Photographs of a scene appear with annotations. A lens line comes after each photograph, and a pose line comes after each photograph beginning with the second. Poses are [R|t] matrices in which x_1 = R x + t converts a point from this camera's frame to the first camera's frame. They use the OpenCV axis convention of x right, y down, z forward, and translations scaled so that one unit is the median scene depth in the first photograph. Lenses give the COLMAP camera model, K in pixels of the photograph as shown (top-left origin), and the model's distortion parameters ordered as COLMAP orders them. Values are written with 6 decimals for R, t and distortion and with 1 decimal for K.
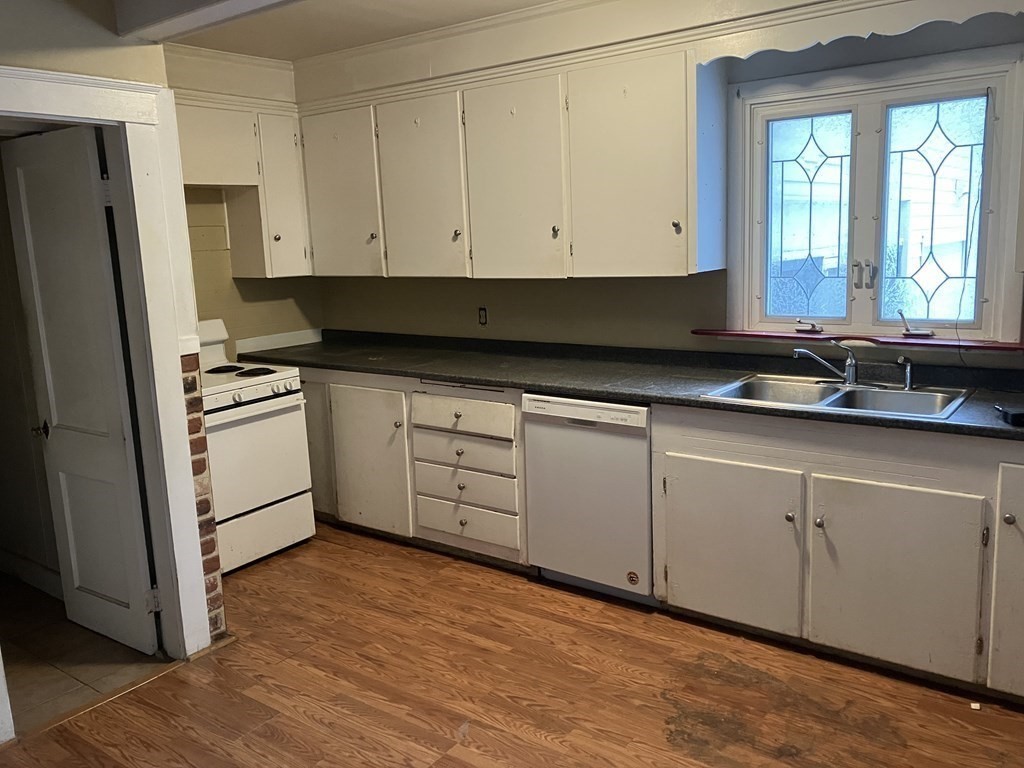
lens RADIAL K [[822.5, 0, 506.3], [0, 822.5, 368.3], [0, 0, 1]] dist [0.011301, 0.000880]
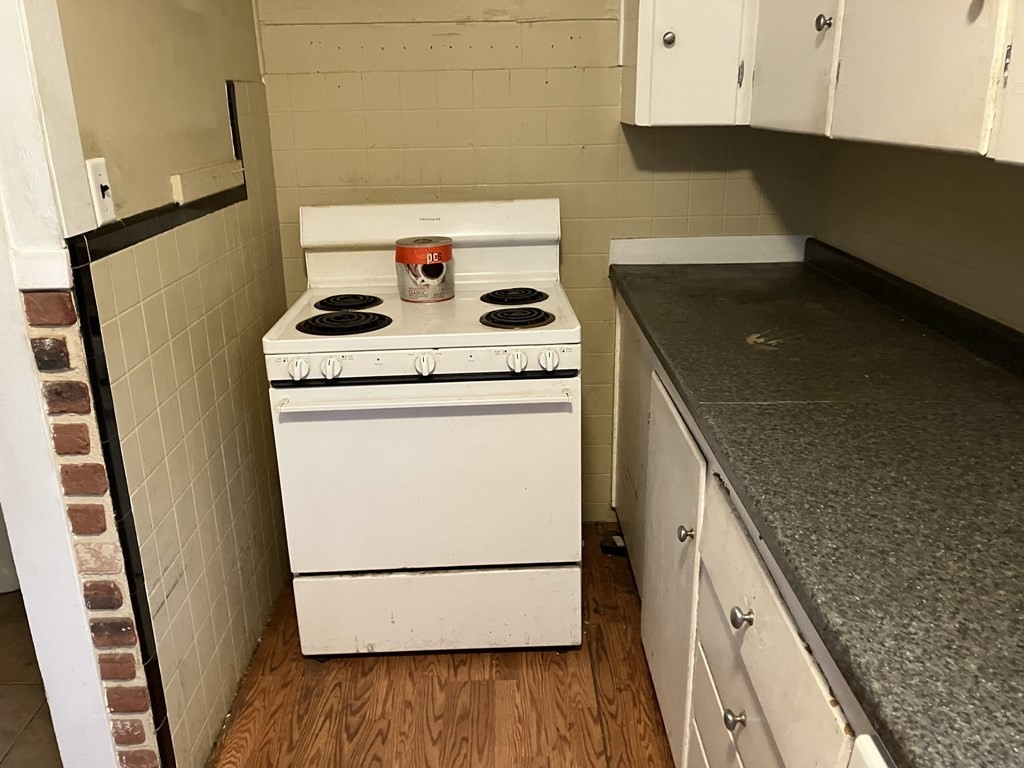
lens RADIAL K [[827.9, 0, 512.0], [0, 827.9, 384.0], [0, 0, 1]] dist [0.011711, -0.005082]
pose [[0.602424, 0.283508, -0.746129, 0.088869], [-0.131357, 0.957261, 0.257675, -0.087574], [0.787293, -0.057221, 0.613918, 0.687873]]
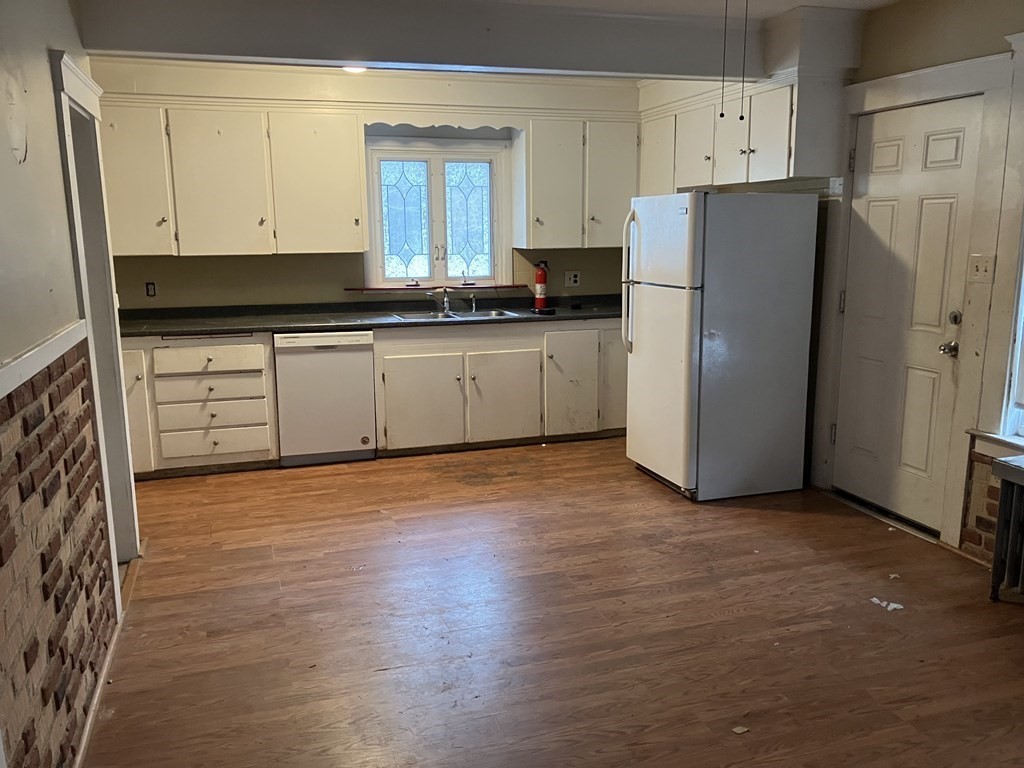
lens RADIAL K [[827.9, 0, 512.0], [0, 827.9, 384.0], [0, 0, 1]] dist [0.011711, -0.005082]
pose [[0.574605, -0.117234, 0.809991, -0.995610], [0.110468, 0.991740, 0.065174, 0.073341], [-0.810942, 0.052029, 0.582809, -0.181762]]
